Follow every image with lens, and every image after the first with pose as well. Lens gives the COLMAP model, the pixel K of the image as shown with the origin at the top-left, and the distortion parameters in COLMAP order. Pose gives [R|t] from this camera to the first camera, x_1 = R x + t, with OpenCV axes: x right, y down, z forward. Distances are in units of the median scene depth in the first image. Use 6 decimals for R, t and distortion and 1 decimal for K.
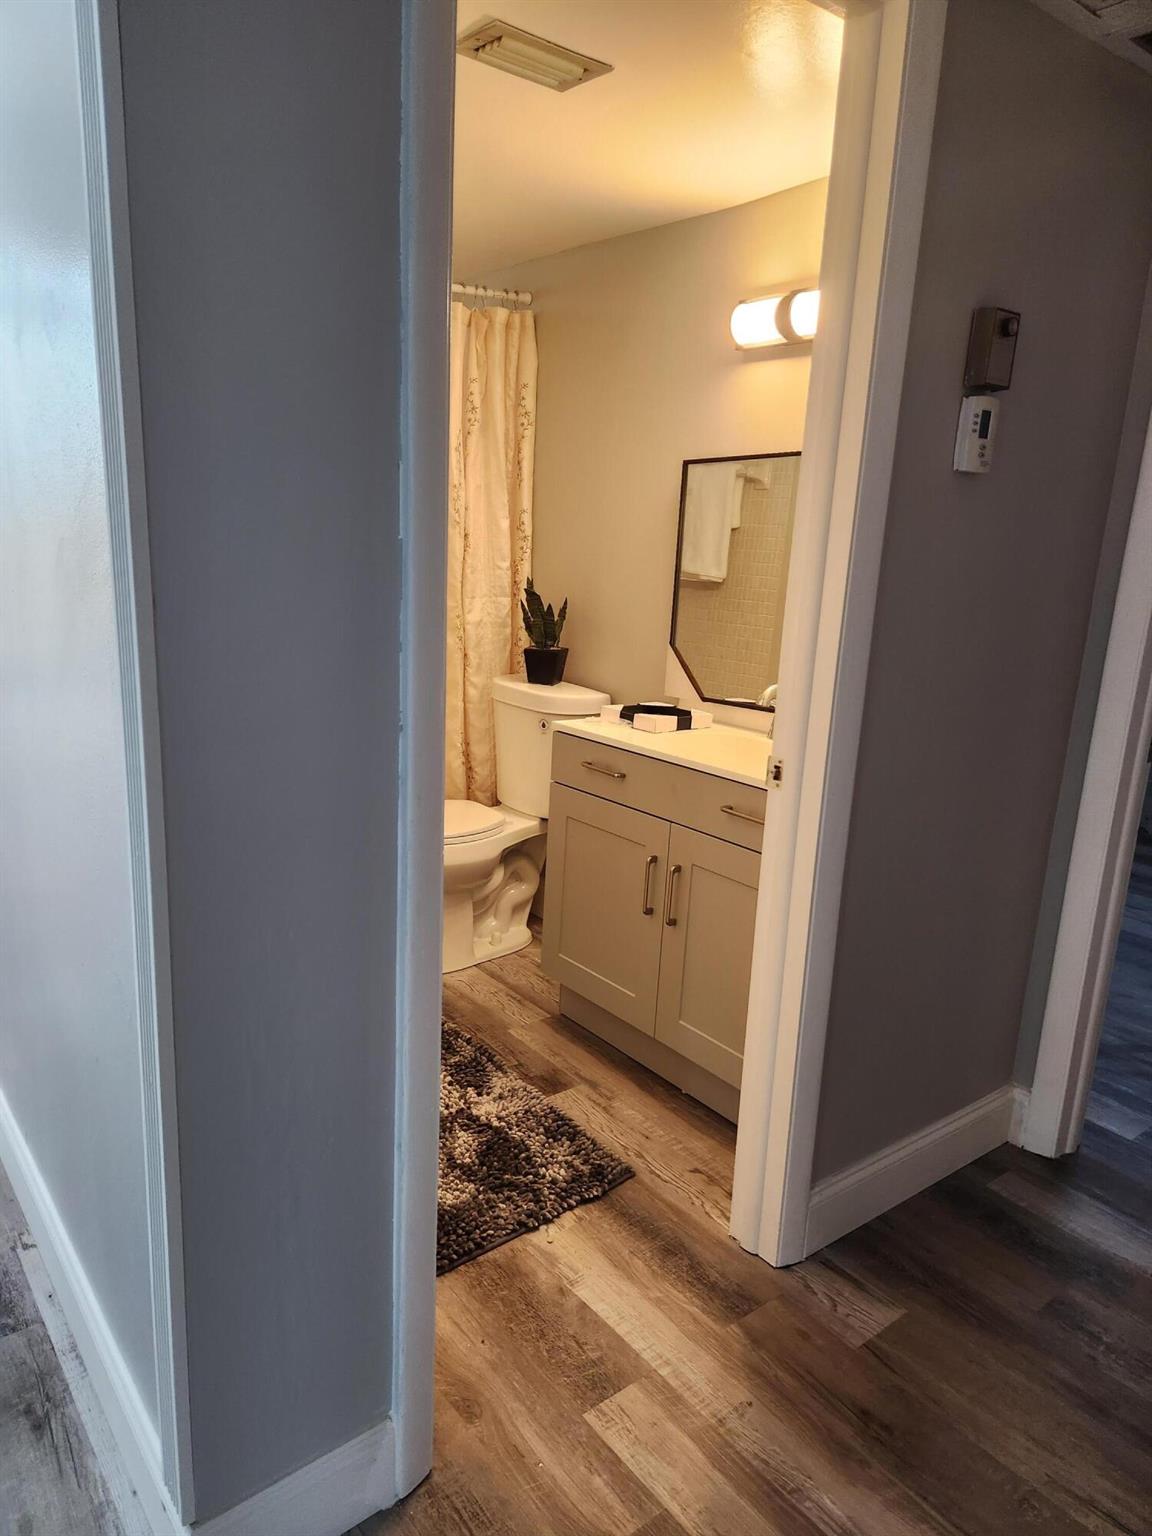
lens RADIAL K [[1025.6, 0, 571.2], [0, 1025.6, 777.5], [0, 0, 1]] dist [0.092333, -0.095739]
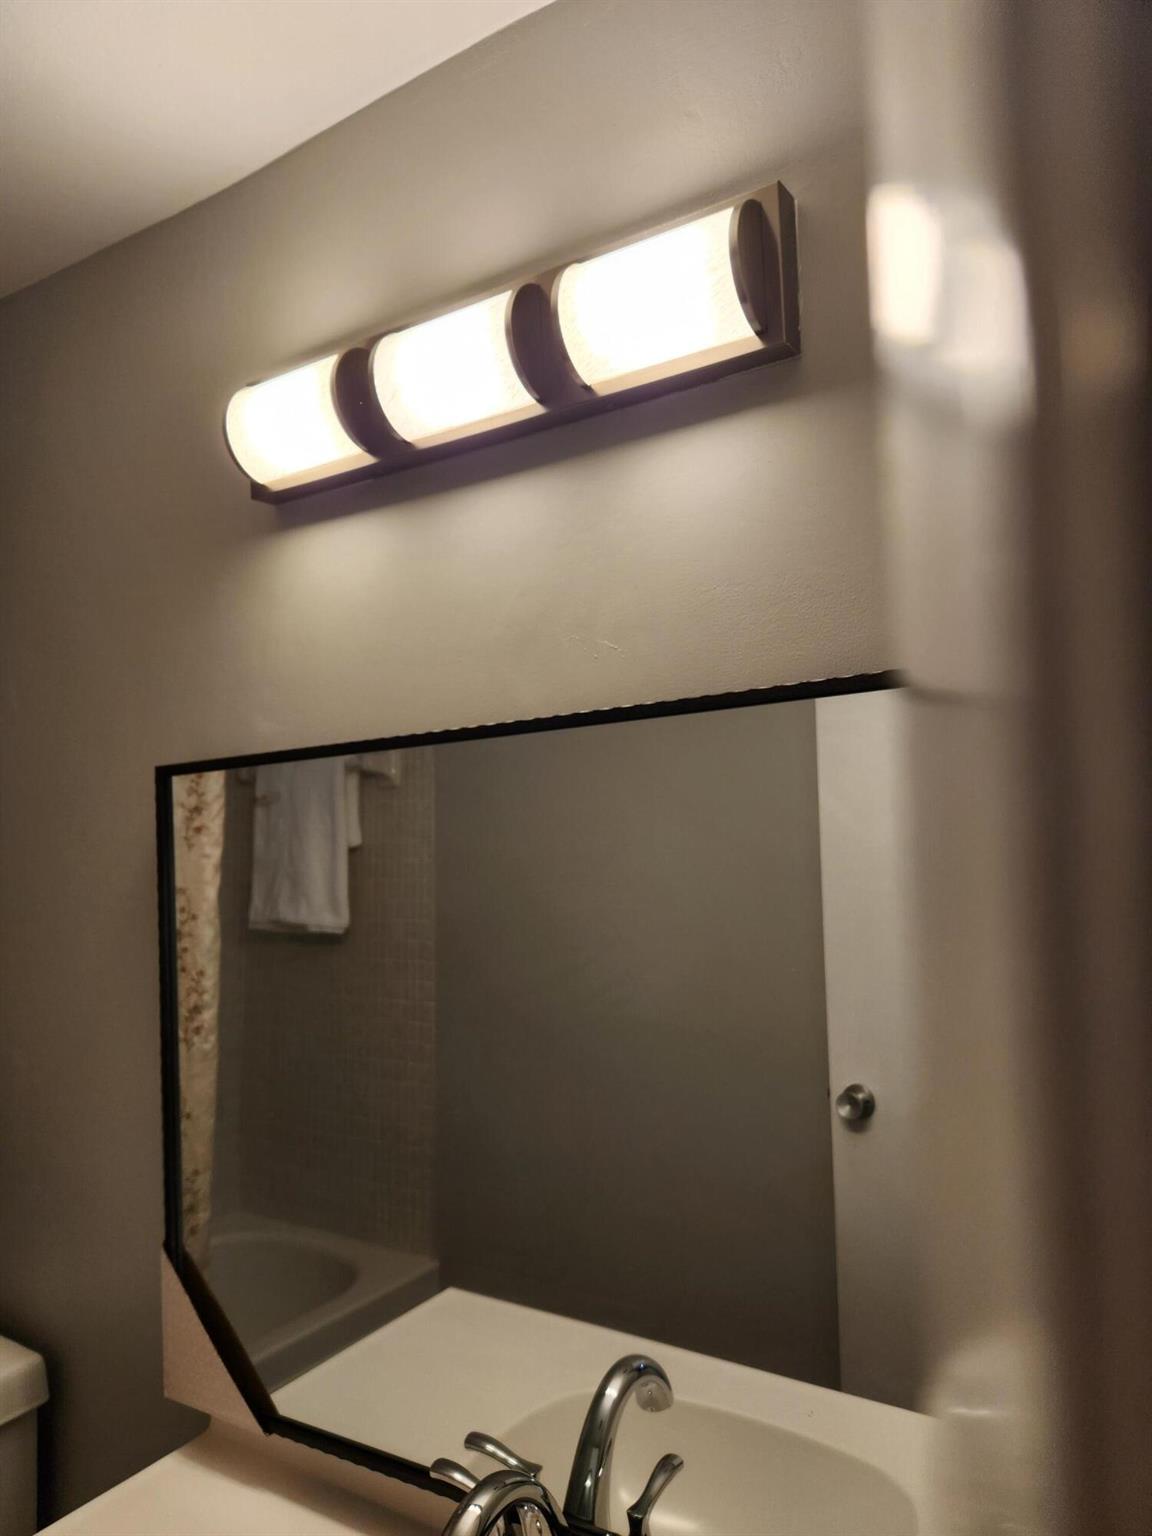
lens RADIAL K [[1025.6, 0, 571.2], [0, 1025.6, 777.5], [0, 0, 1]] dist [0.092333, -0.095739]
pose [[0.940634, -0.080817, 0.329662, 0.121611], [0.162521, 0.959906, -0.228403, -0.180821], [-0.297986, 0.268420, 0.916054, 0.574507]]
